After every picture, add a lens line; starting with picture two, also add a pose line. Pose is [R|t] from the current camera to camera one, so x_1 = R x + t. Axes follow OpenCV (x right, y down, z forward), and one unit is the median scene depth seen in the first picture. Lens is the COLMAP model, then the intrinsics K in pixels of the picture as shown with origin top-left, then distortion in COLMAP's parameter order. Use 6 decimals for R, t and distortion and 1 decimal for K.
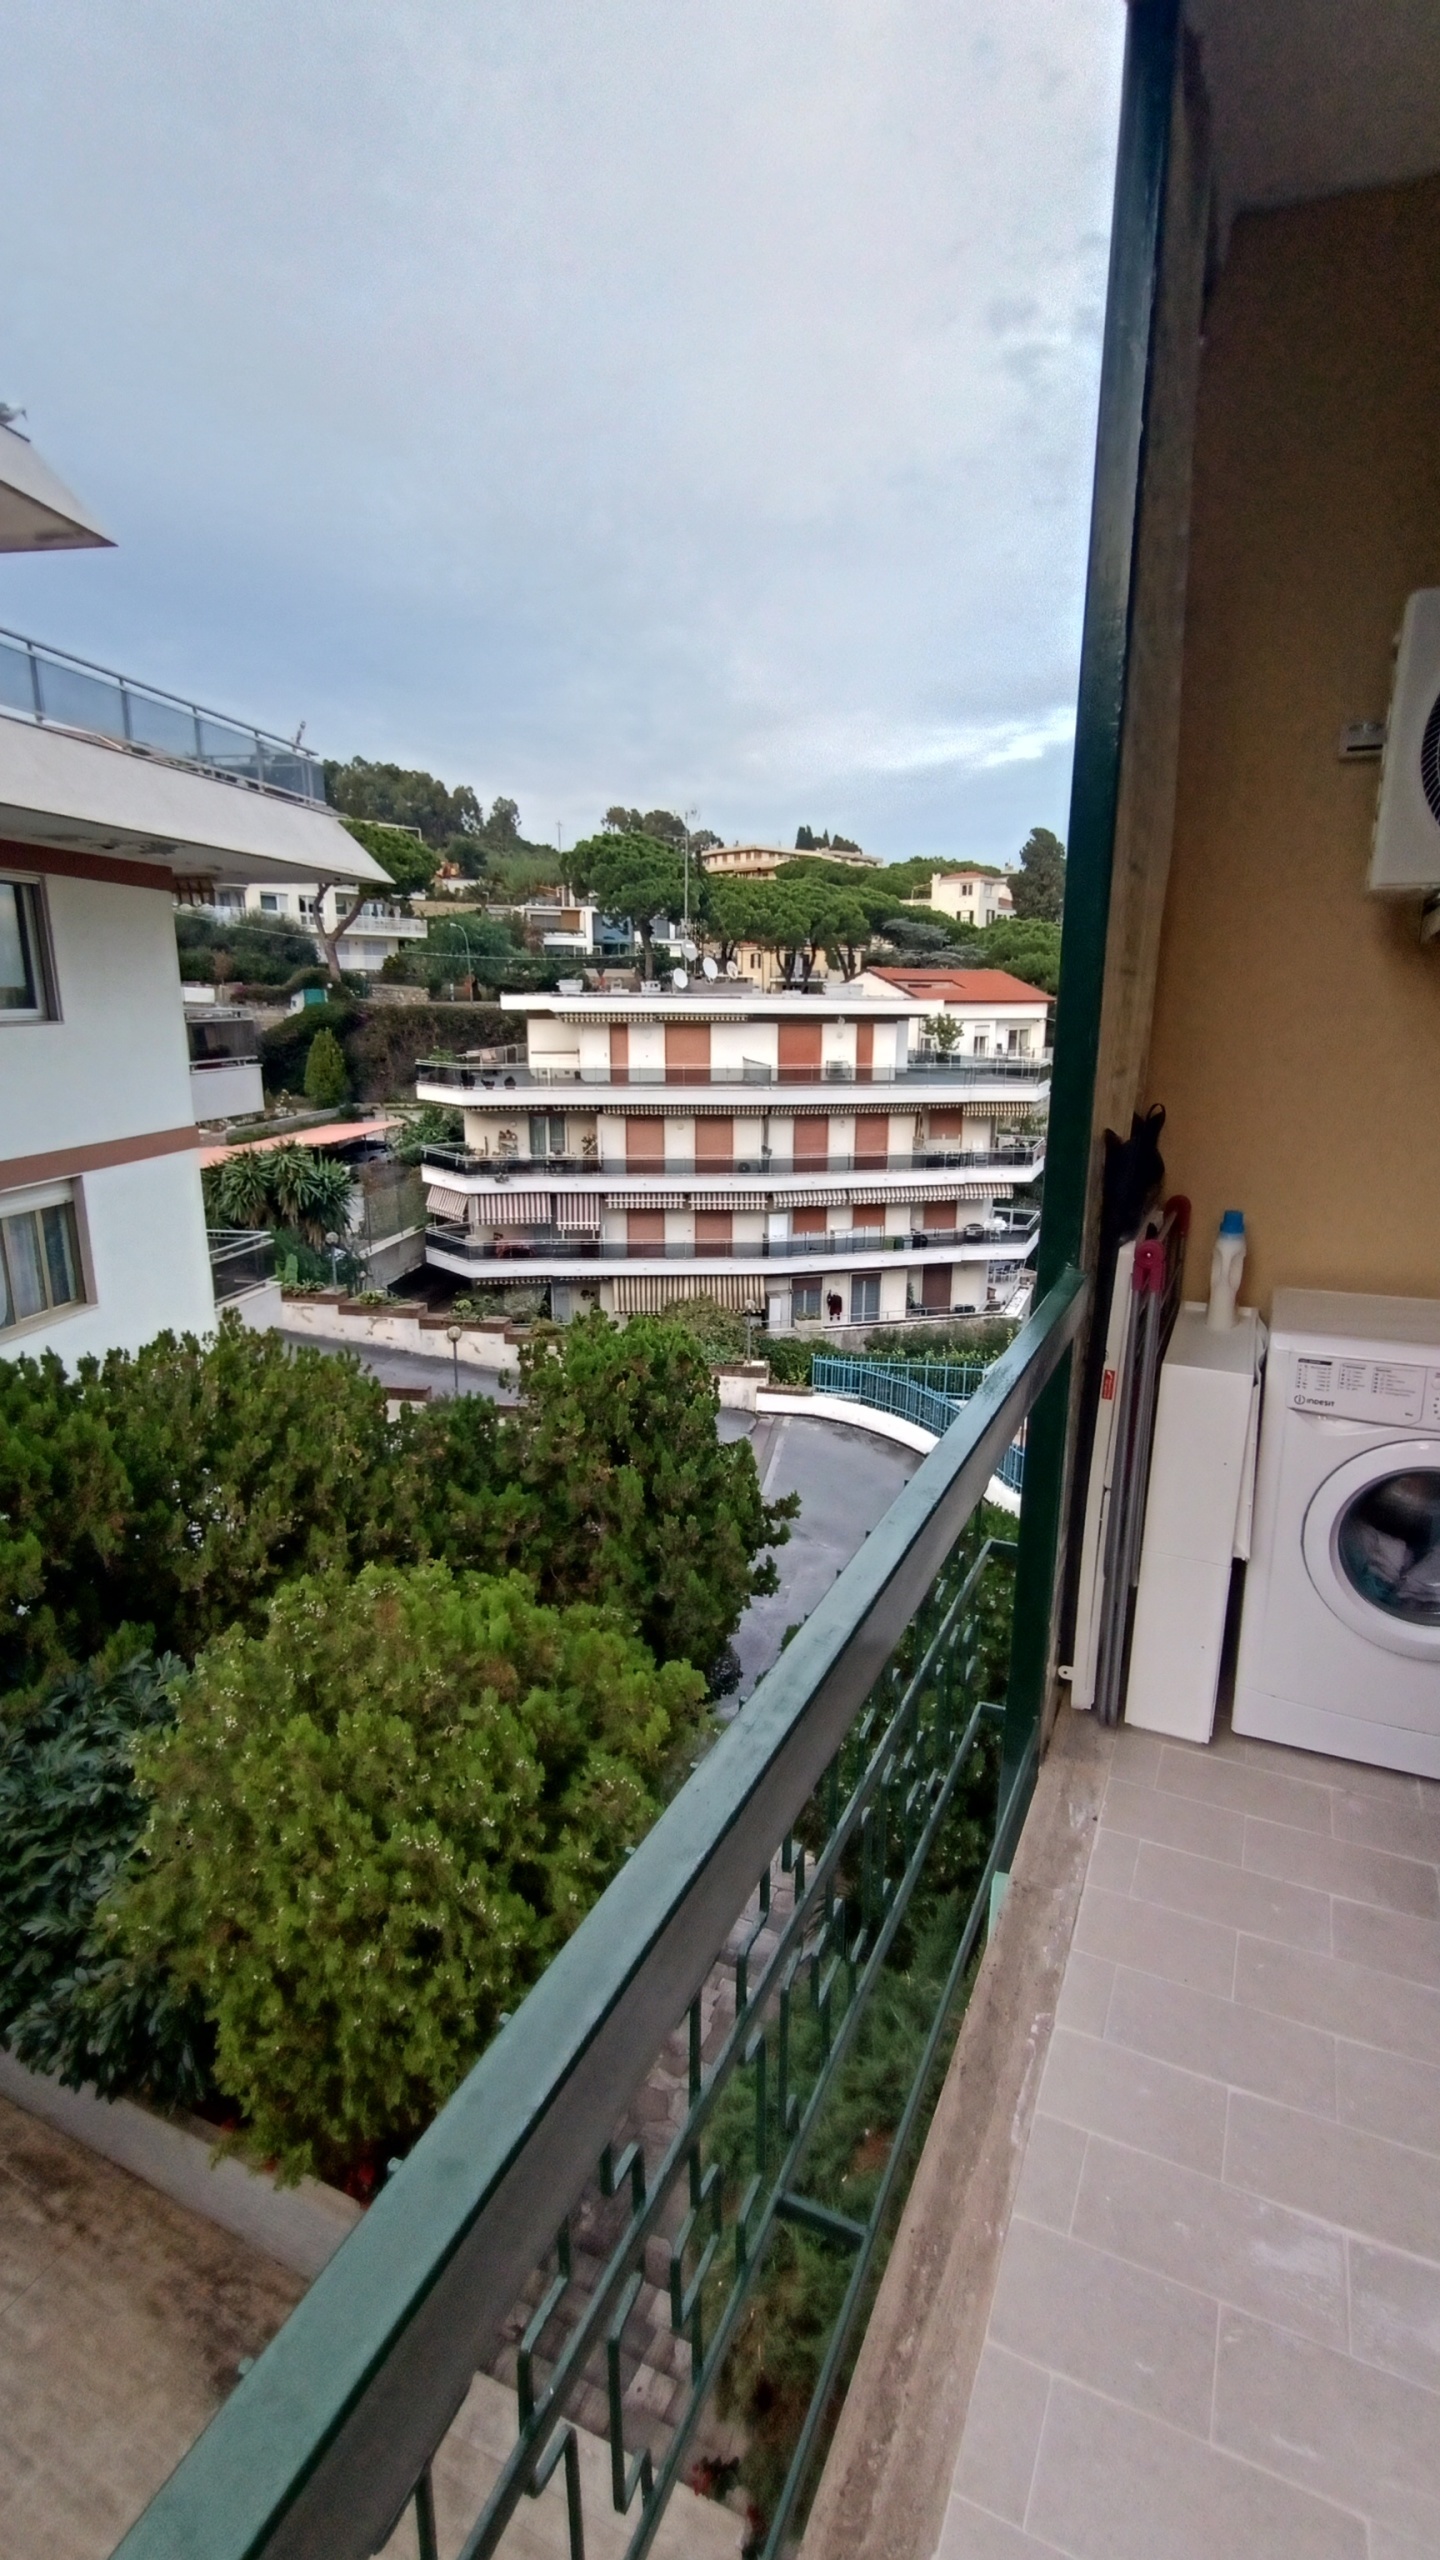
lens RADIAL K [[1168.7, 0, 755.4], [0, 1168.7, 1277.5], [0, 0, 1]] dist [-0.000317, -0.001527]
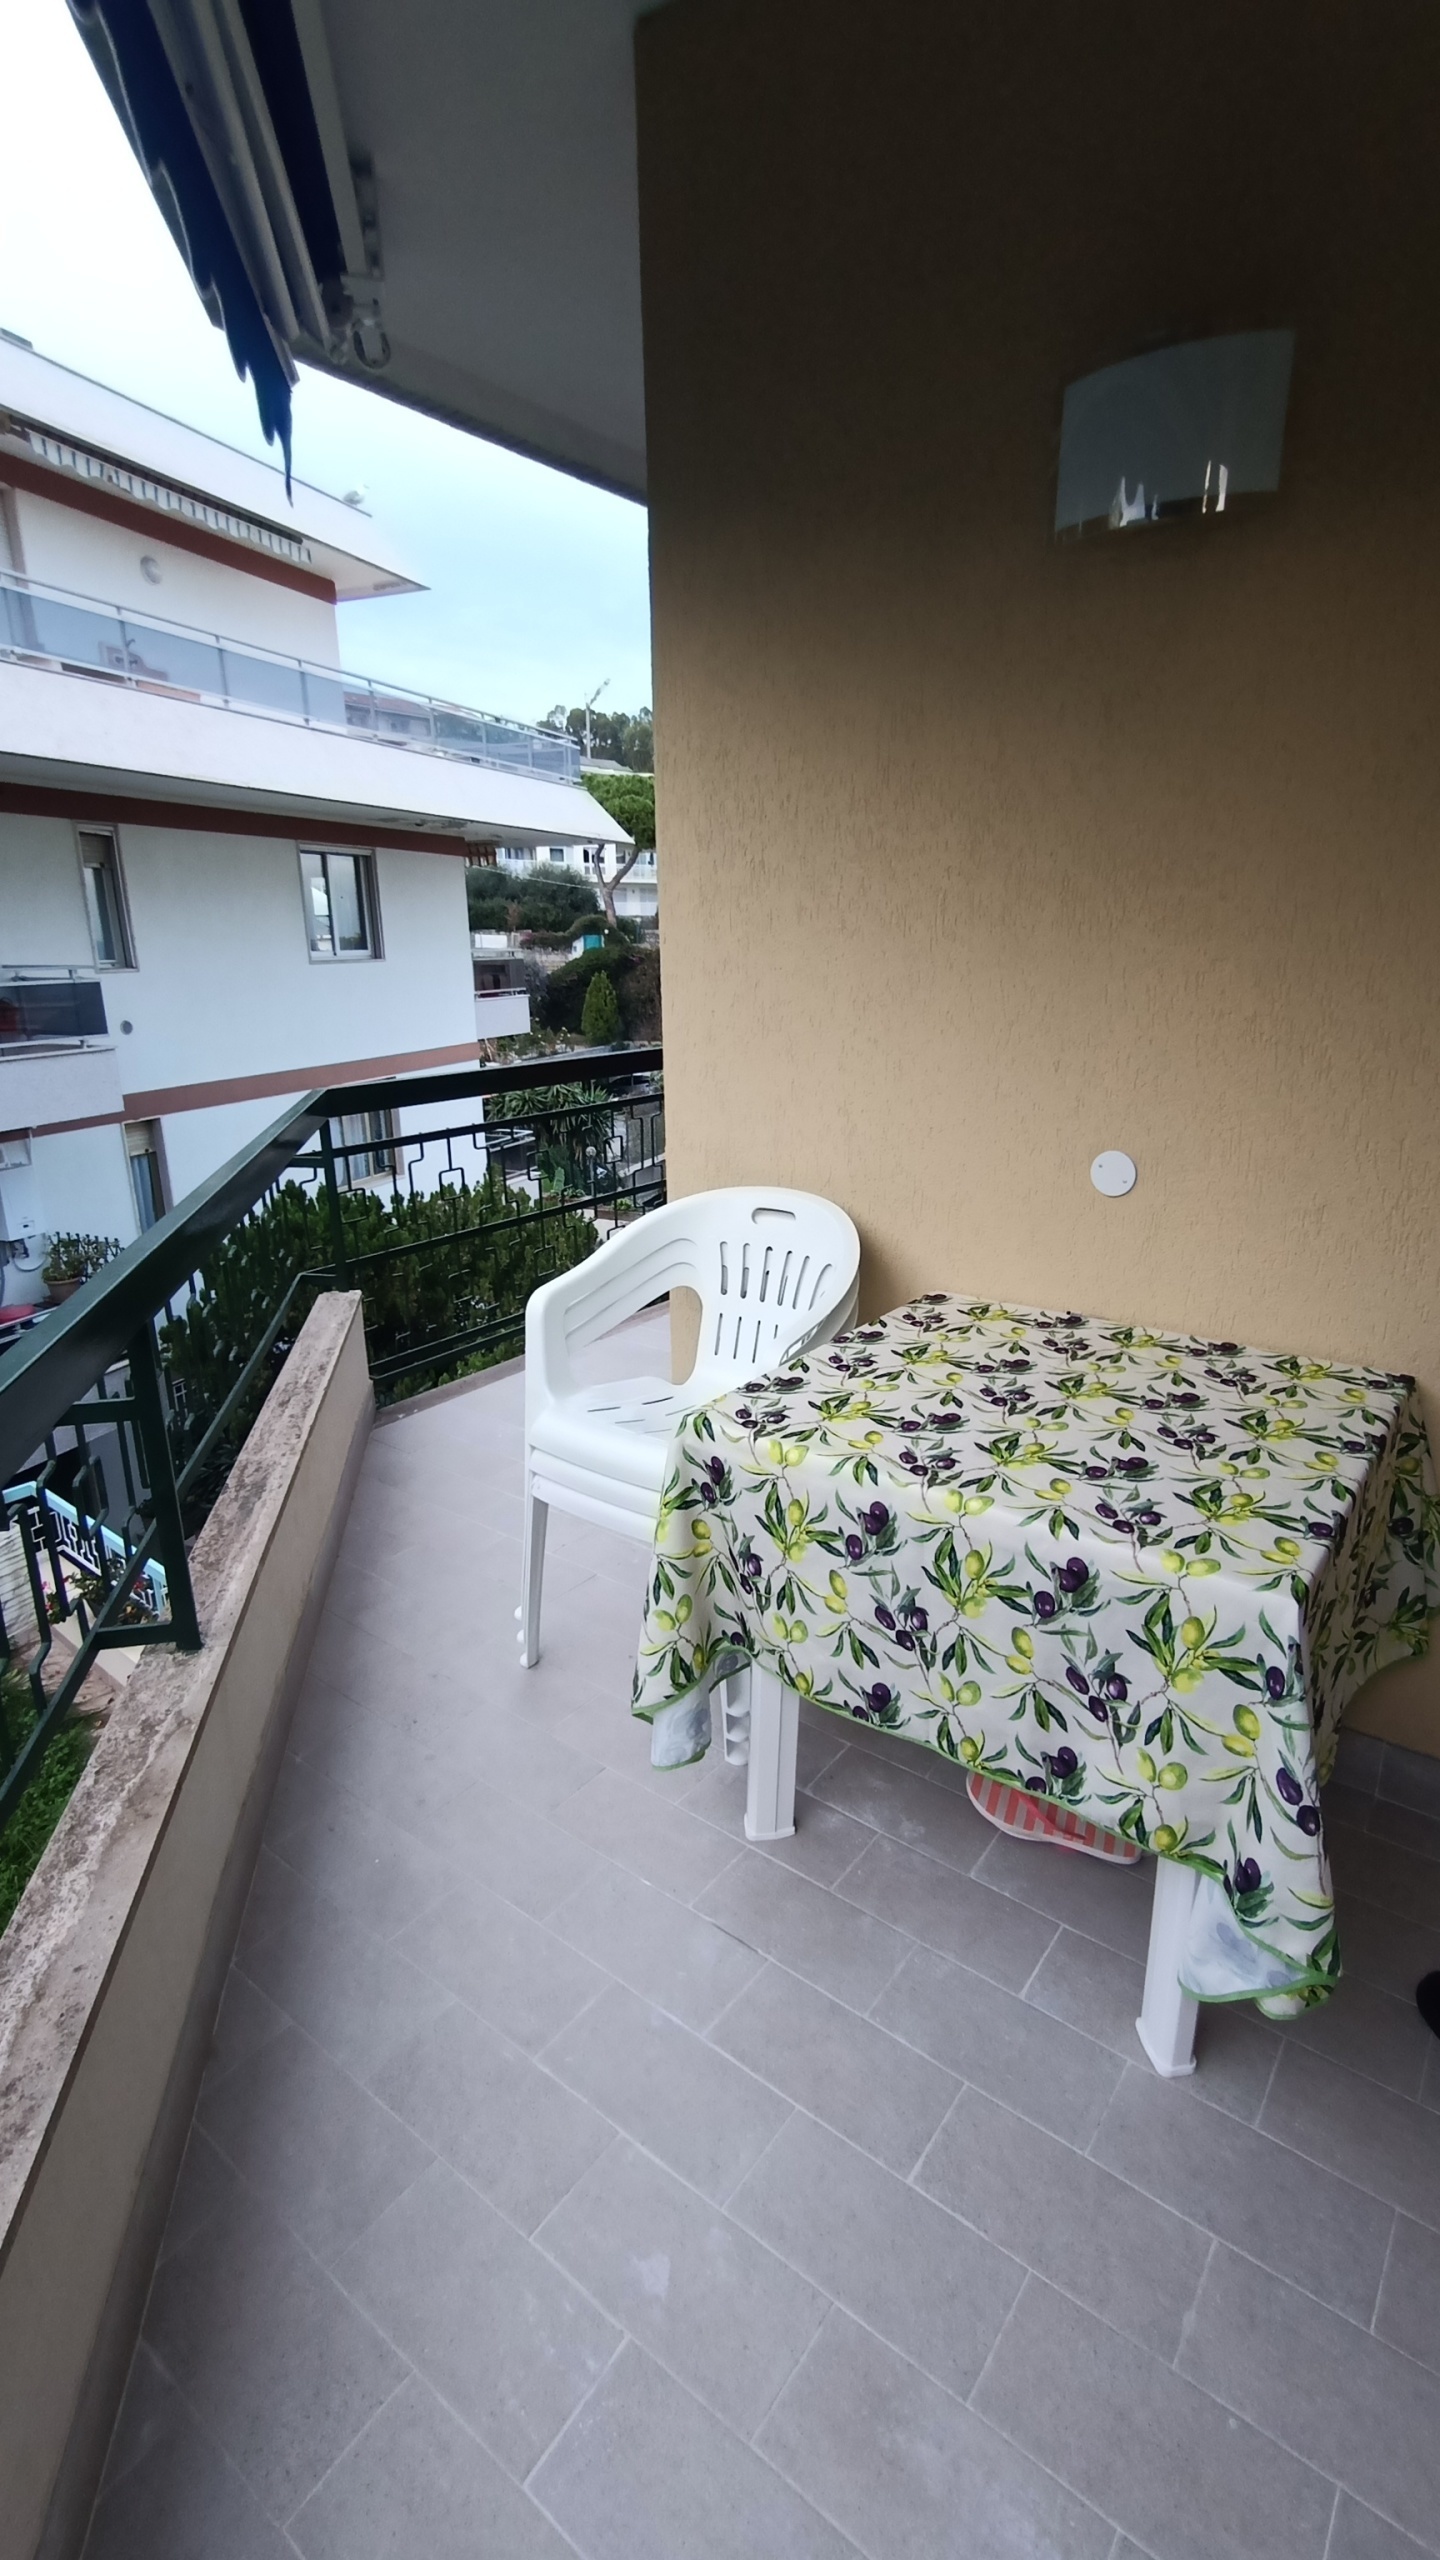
lens RADIAL K [[1168.7, 0, 755.4], [0, 1168.7, 1277.5], [0, 0, 1]] dist [-0.000317, -0.001527]
pose [[0.974718, 0.047371, -0.218358, 0.051170], [-0.037161, 0.998026, 0.050633, 0.024558], [0.220325, -0.041239, 0.974554, -0.089216]]
